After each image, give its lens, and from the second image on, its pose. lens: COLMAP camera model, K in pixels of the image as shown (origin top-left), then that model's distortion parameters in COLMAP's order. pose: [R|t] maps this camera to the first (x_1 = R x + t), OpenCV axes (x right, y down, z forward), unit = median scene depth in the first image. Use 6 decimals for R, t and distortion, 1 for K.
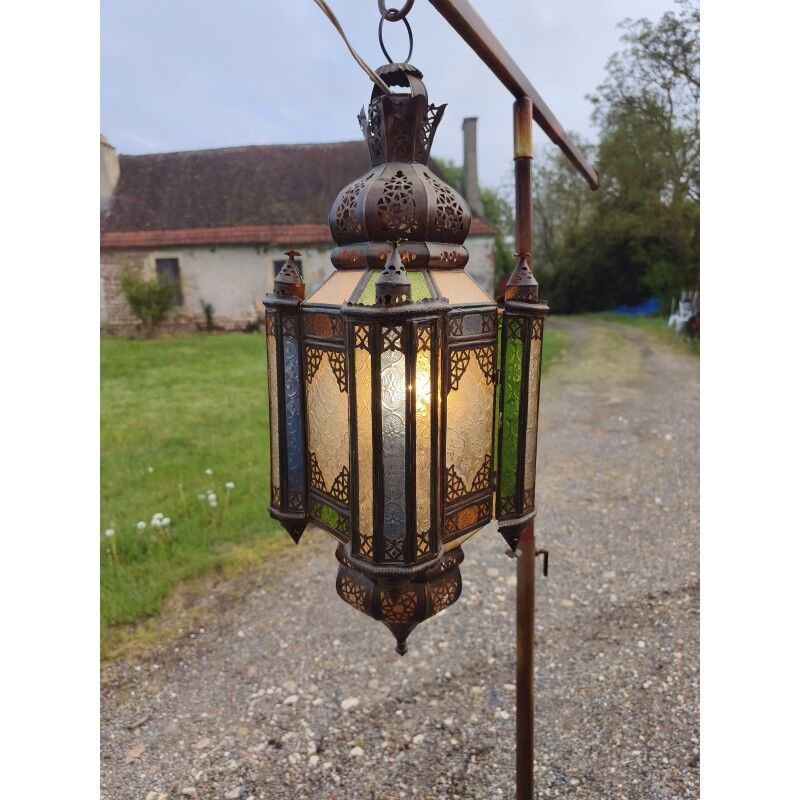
lens RADIAL K [[571.4, 0, 400.0], [0, 571.4, 400.0], [0, 0, 1]] dist [-0.022748, 0.066926]
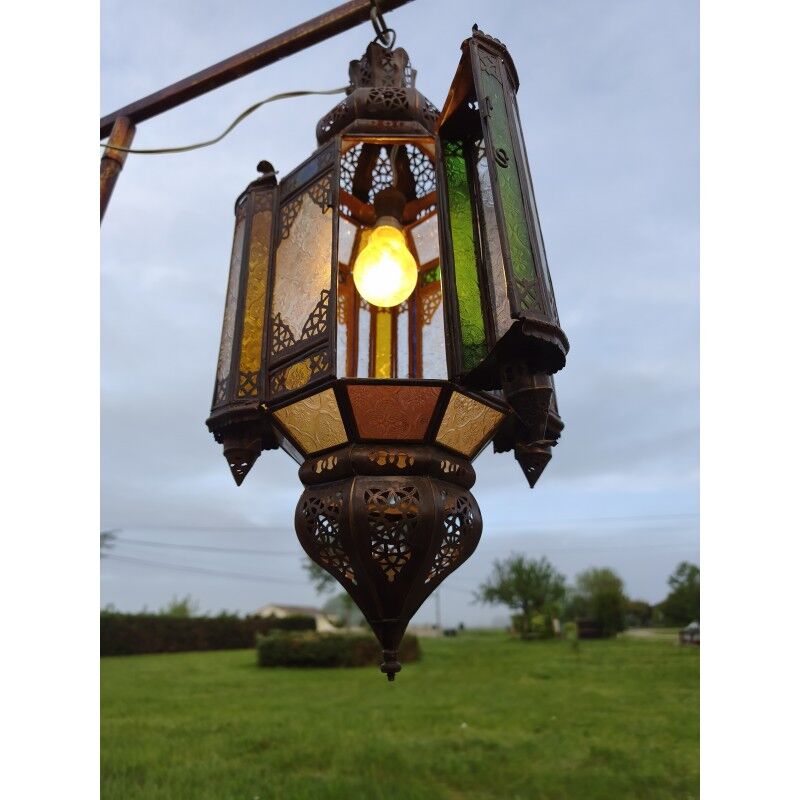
lens RADIAL K [[567.3, 0, 396.5], [0, 567.3, 413.4], [0, 0, 1]] dist [-0.000358, 0.005148]
pose [[0.102222, -0.356987, -0.928499, 0.105965], [-0.187885, 0.909660, -0.370429, 0.066653], [0.976857, 0.212317, 0.025915, 0.148935]]
